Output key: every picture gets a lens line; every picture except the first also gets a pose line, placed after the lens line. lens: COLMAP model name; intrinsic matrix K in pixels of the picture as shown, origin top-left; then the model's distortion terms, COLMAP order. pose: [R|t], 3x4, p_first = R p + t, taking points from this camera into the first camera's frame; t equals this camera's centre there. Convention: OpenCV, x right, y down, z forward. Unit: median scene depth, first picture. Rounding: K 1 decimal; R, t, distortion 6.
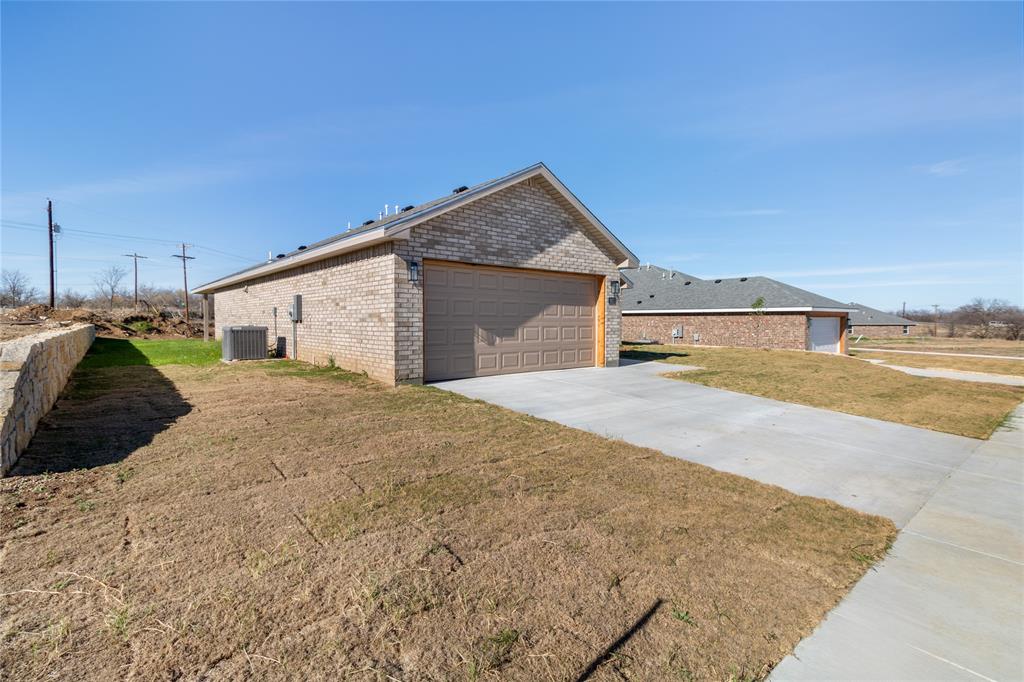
lens RADIAL K [[481.8, 0, 507.0], [0, 481.8, 334.4], [0, 0, 1]] dist [0.001435, -0.002164]
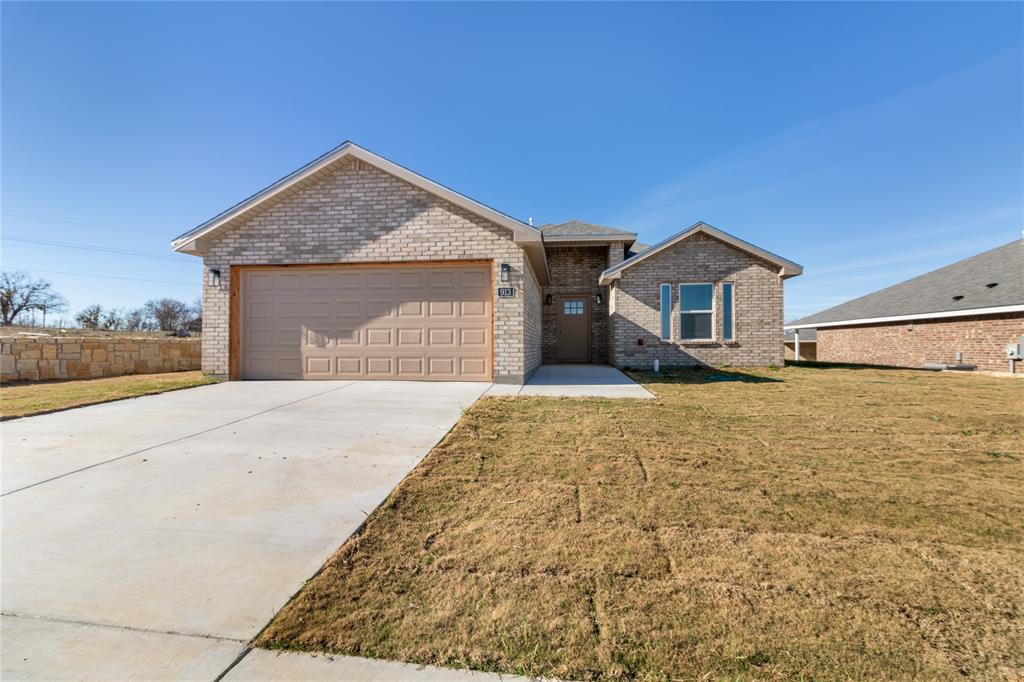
lens RADIAL K [[481.8, 0, 510.0], [0, 481.8, 343.3], [0, 0, 1]] dist [0.001435, -0.002164]
pose [[0.679414, -0.009066, -0.733699, 0.937976], [-0.018130, 0.999411, -0.029138, 0.035289], [0.733531, 0.033098, 0.678850, 0.641501]]
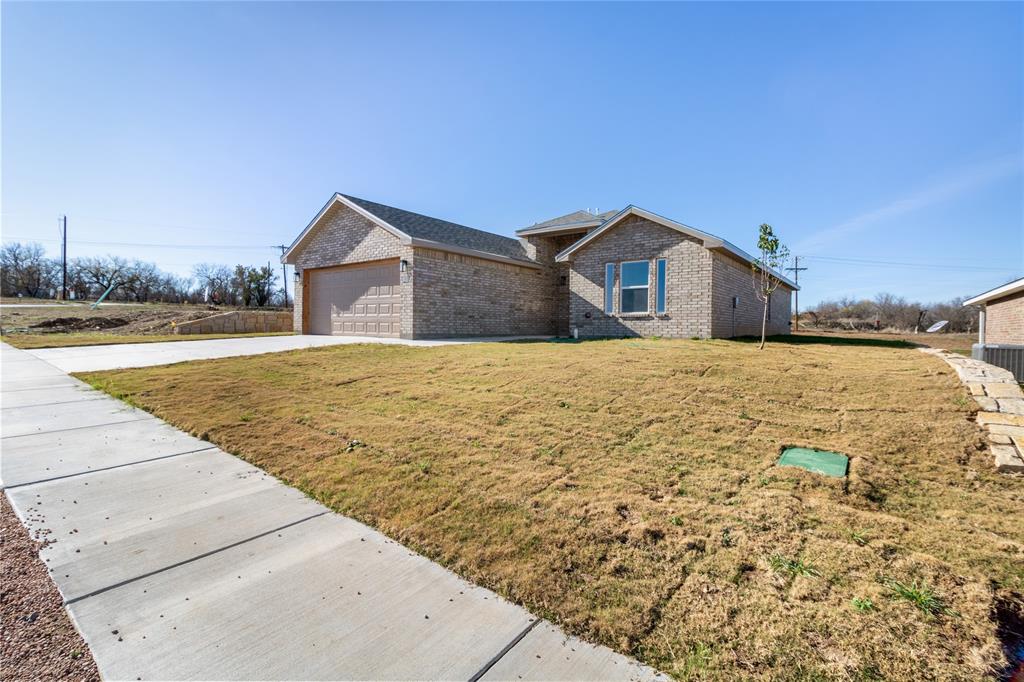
lens RADIAL K [[481.8, 0, 508.9], [0, 481.8, 339.8], [0, 0, 1]] dist [0.001435, -0.002164]
pose [[0.197496, 0.021445, -0.980069, 1.674062], [-0.042568, 0.999005, 0.013282, 0.056122], [0.979379, 0.039097, 0.198212, 1.267800]]
